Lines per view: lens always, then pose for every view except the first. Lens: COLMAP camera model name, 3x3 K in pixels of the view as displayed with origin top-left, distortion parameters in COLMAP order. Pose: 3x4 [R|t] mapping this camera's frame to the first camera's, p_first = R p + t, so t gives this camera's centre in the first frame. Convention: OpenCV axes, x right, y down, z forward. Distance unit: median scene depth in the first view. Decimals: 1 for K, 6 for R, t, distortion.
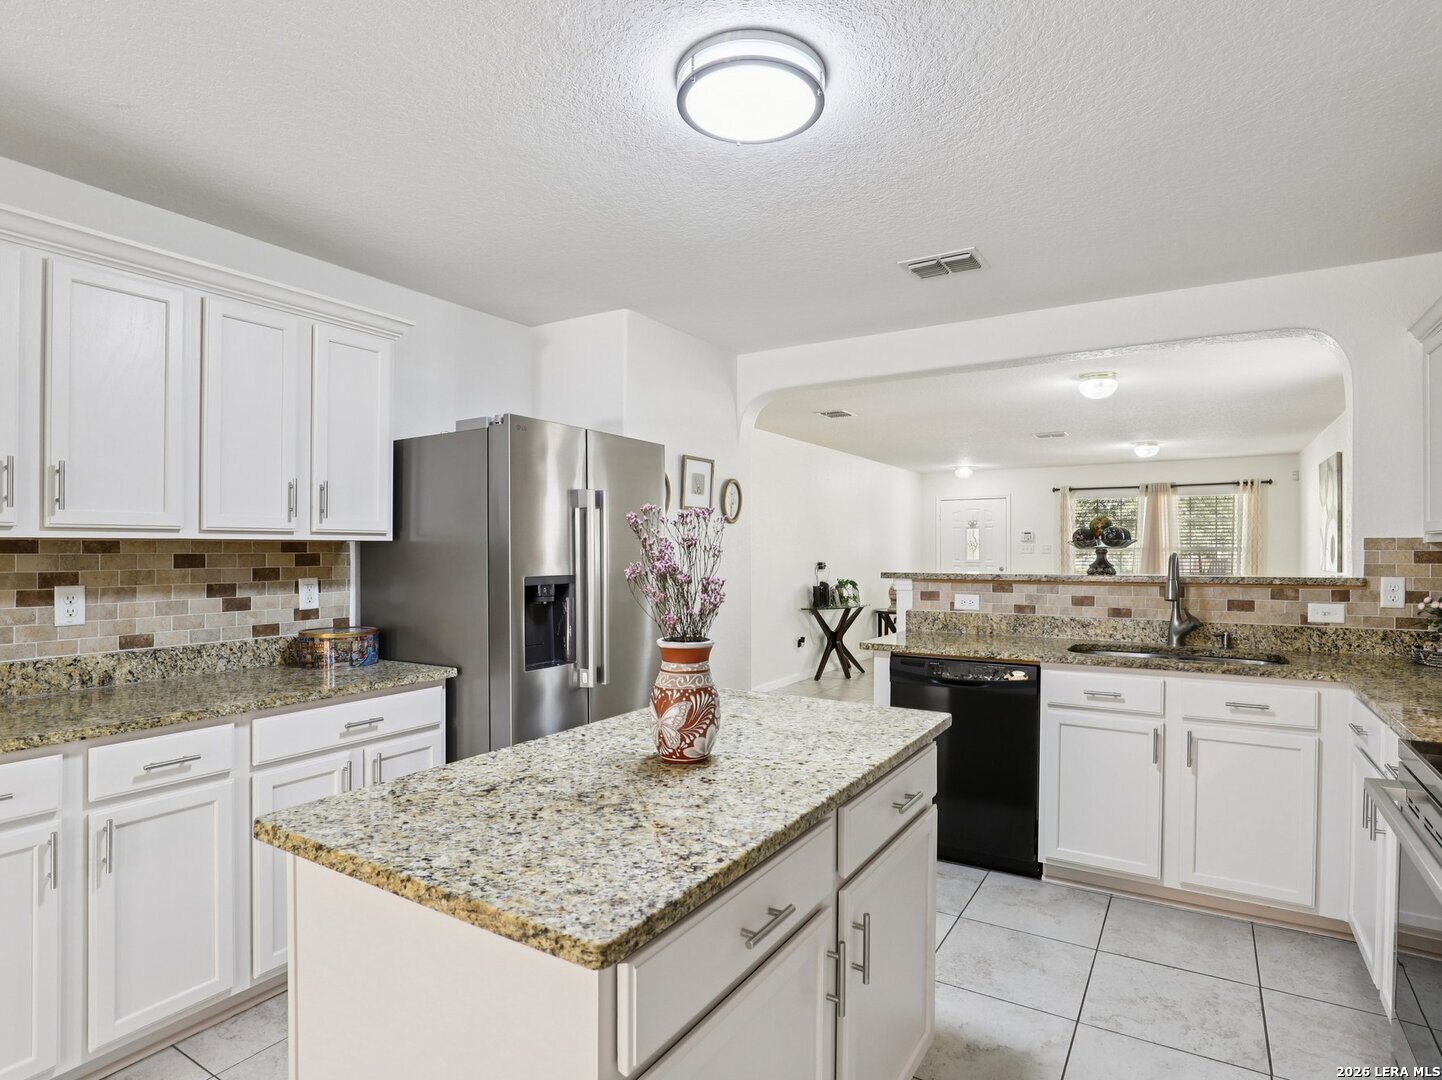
lens RADIAL K [[756.3, 0, 722.9], [0, 756.3, 546.8], [0, 0, 1]] dist [-0.019892, 0.006165]
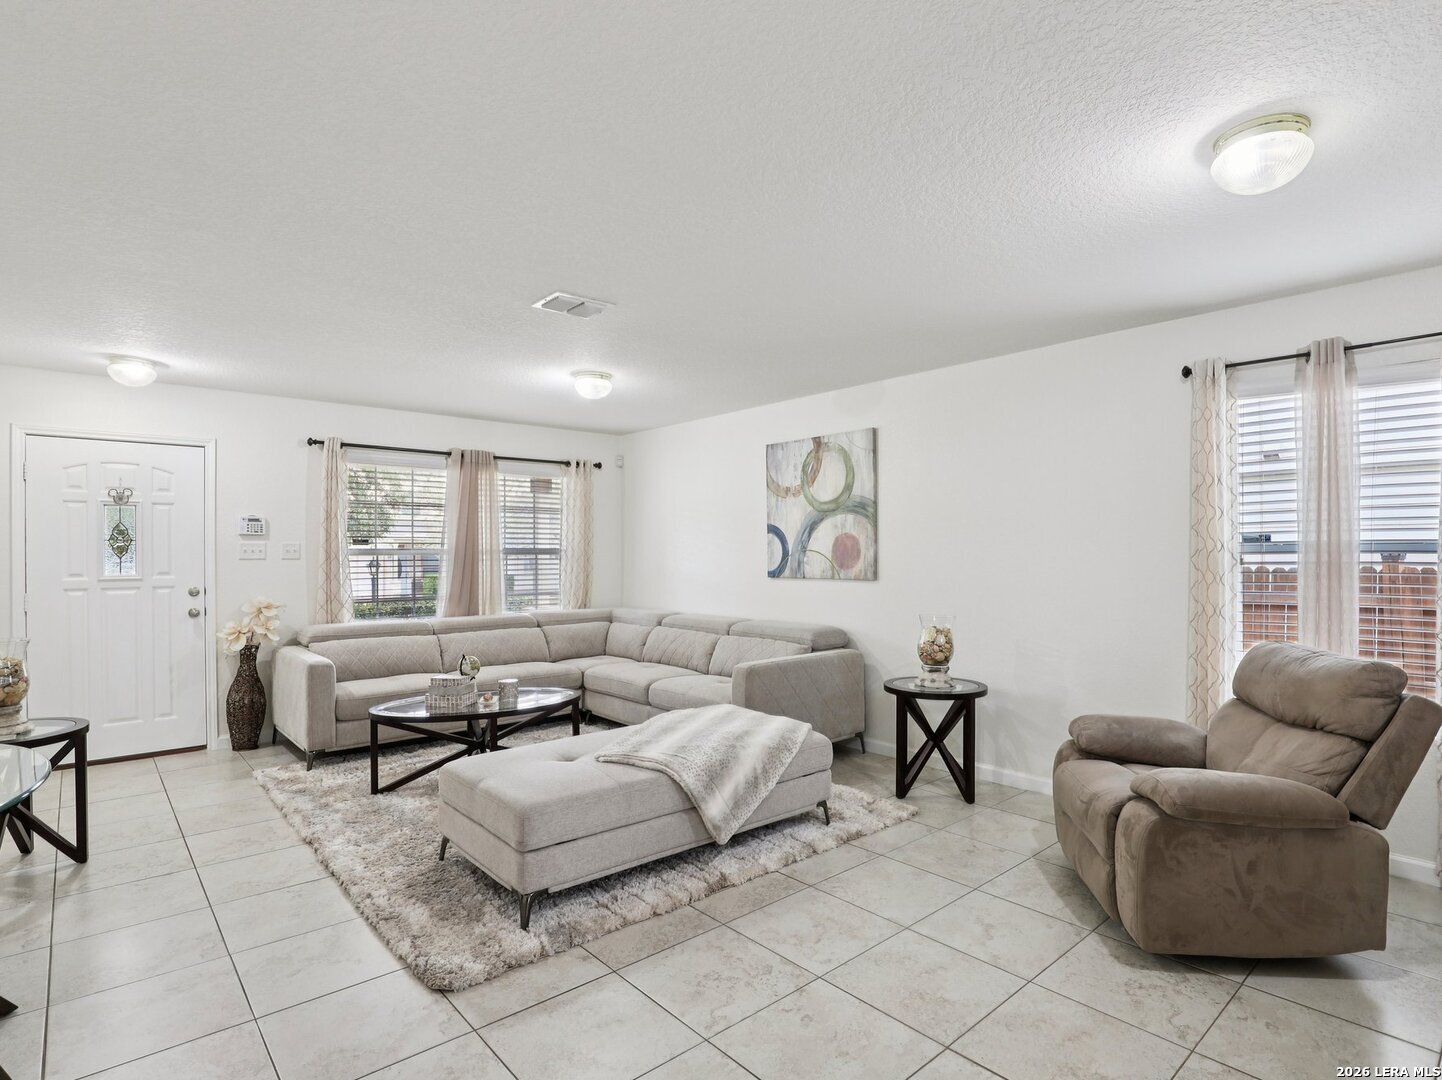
lens RADIAL K [[756.3, 0, 721.0], [0, 756.3, 544.7], [0, 0, 1]] dist [-0.019892, 0.006165]
pose [[0.287741, 0.005086, 0.957695, 0.008072], [-0.004451, 0.999982, -0.003973, -0.001096], [-0.957698, -0.003120, 0.287759, 0.601090]]
